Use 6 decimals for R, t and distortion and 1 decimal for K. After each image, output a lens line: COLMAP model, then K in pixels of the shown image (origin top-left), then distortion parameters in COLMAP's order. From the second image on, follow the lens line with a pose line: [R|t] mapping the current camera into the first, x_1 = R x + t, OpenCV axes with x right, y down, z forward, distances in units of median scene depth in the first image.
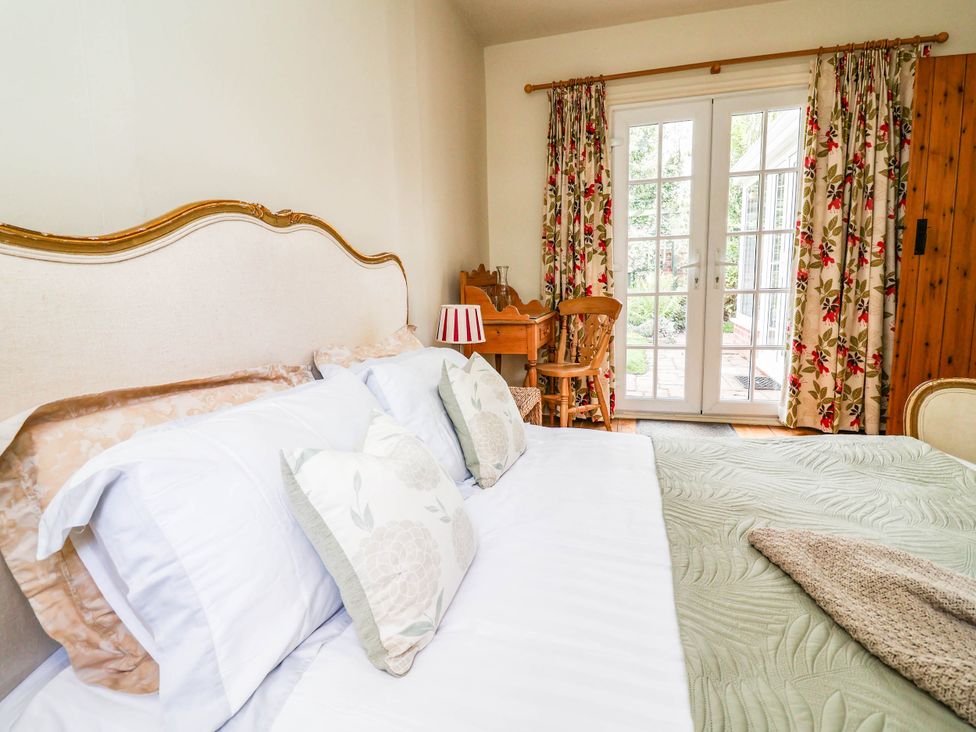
lens RADIAL K [[510.9, 0, 480.3], [0, 510.9, 363.2], [0, 0, 1]] dist [0.005077, -0.016082]
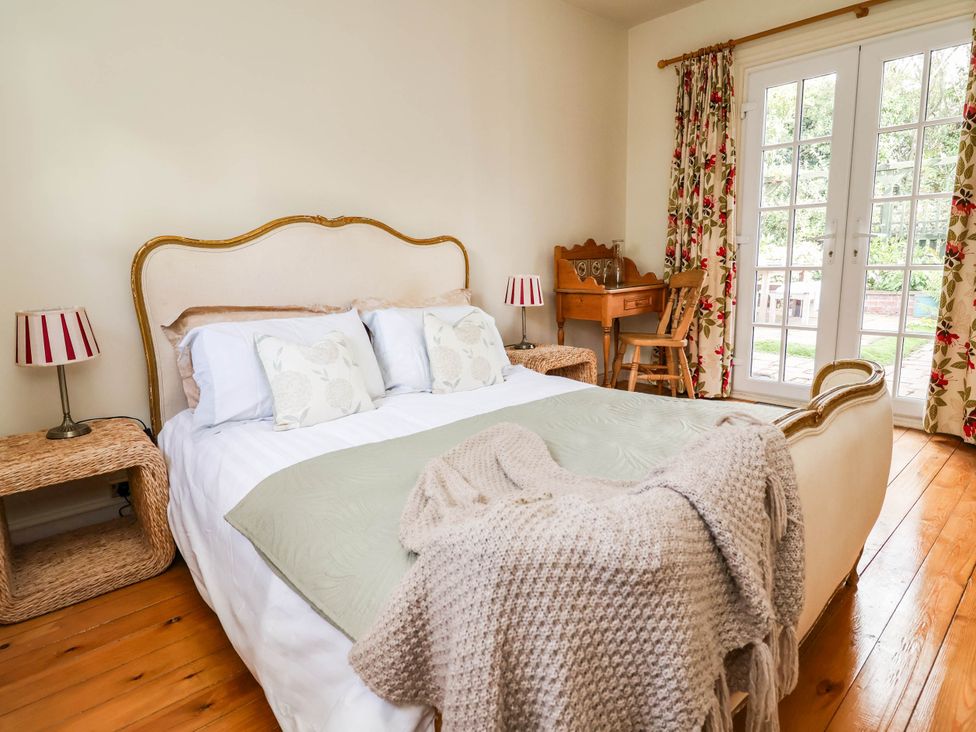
lens RADIAL K [[567.3, 0, 485.8], [0, 567.3, 360.0], [0, 0, 1]] dist [0.022248, -0.023694]
pose [[0.852452, 0.100543, -0.513046, 0.445606], [-0.081316, 0.994889, 0.059861, 0.011522], [0.516442, -0.009309, 0.856271, -0.165275]]
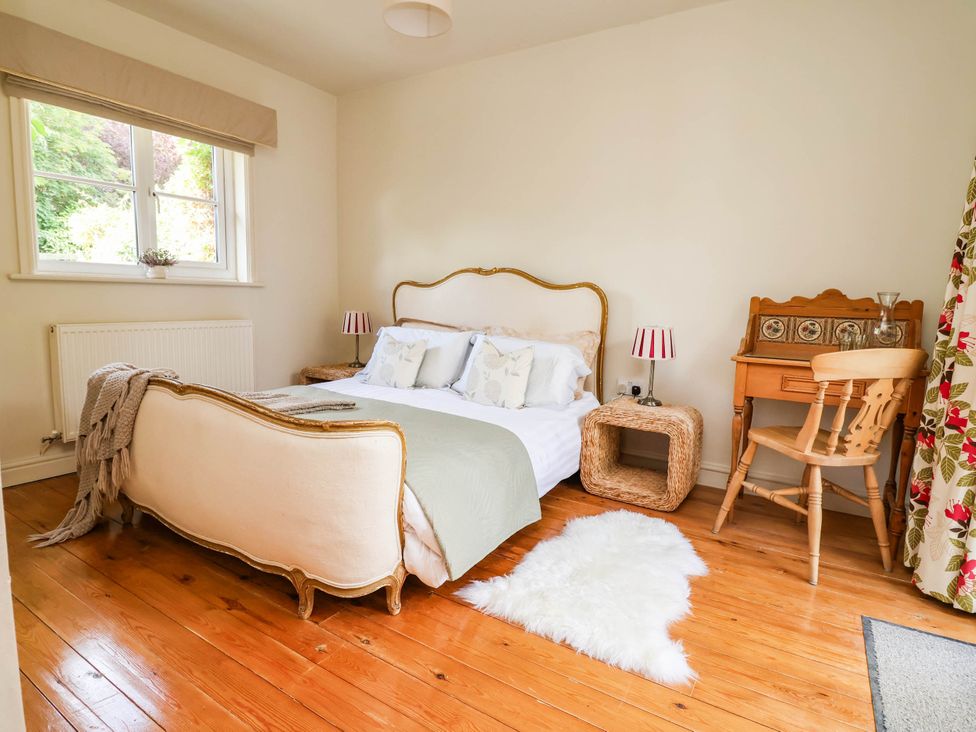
lens RADIAL K [[510.9, 0, 480.3], [0, 510.9, 363.2], [0, 0, 1]] dist [0.005077, -0.016082]
pose [[-0.269243, 0.145419, -0.952030, 0.852963], [-0.176063, 0.964443, 0.197108, -0.138520], [0.946842, 0.220687, -0.234067, 0.674499]]
